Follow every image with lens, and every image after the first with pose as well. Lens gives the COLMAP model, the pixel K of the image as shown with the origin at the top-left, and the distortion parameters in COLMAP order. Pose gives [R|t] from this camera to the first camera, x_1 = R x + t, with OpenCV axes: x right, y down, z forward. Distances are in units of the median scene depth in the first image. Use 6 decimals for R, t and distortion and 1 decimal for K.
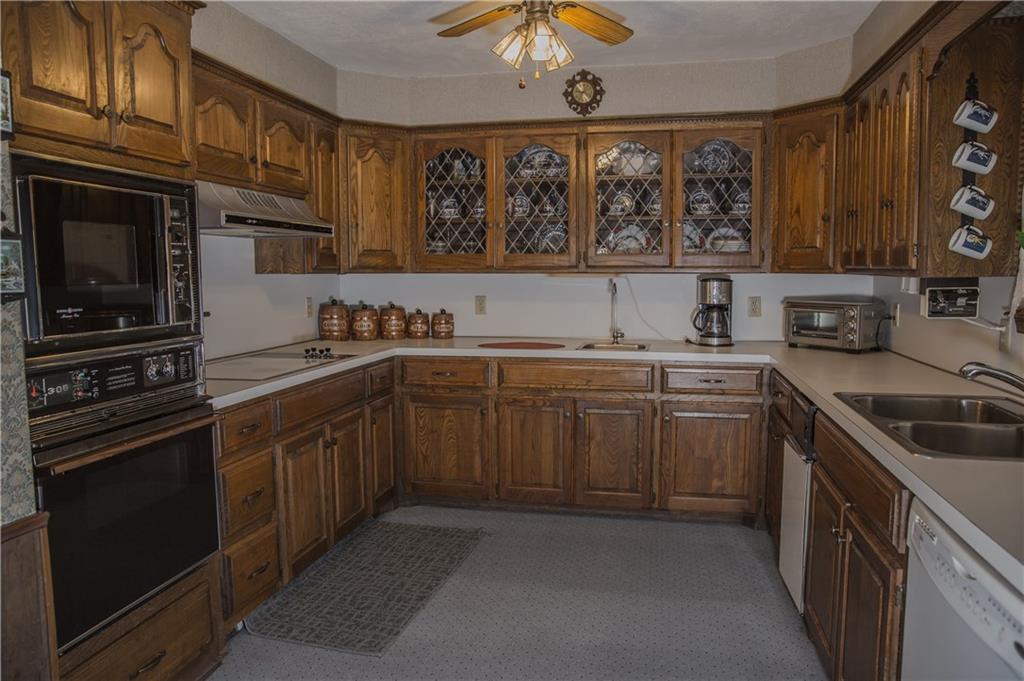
lens RADIAL K [[720.7, 0, 513.7], [0, 720.7, 332.2], [0, 0, 1]] dist [-0.098514, 0.068456]
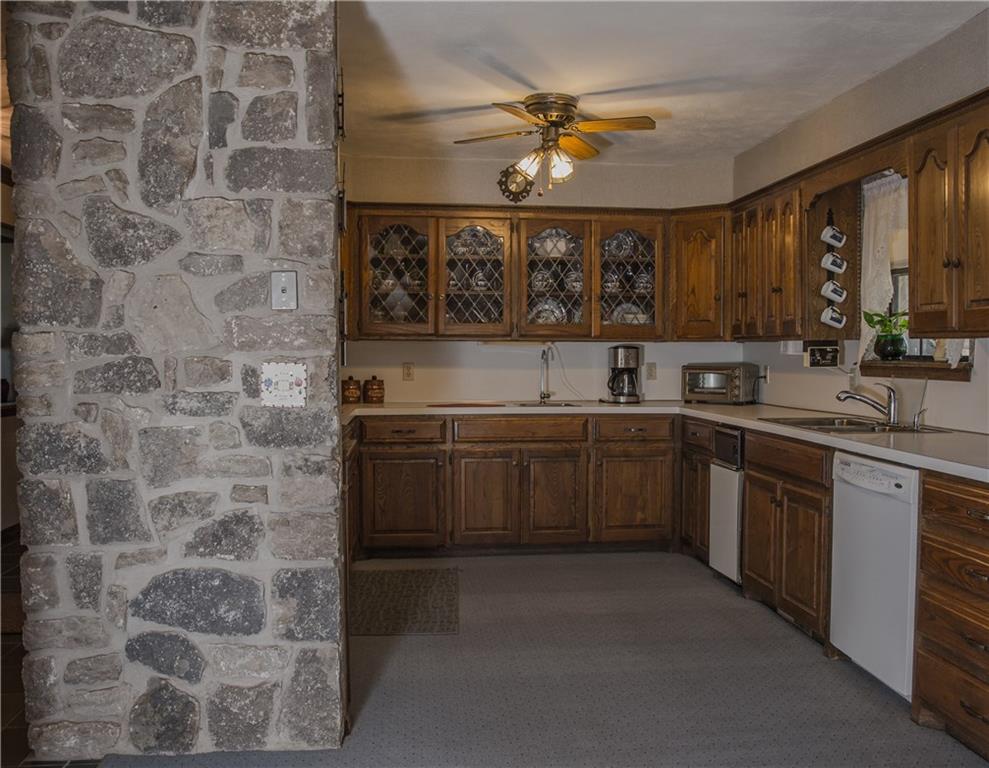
lens RADIAL K [[1005.6, 0, 494.5], [0, 1005.6, 384.0], [0, 0, 1]] dist [-0.145437, -0.005179]
pose [[0.943889, -0.003020, 0.330250, -0.484487], [0.022792, 0.998170, -0.056015, 0.077373], [-0.329476, 0.060399, 0.942230, -0.498637]]
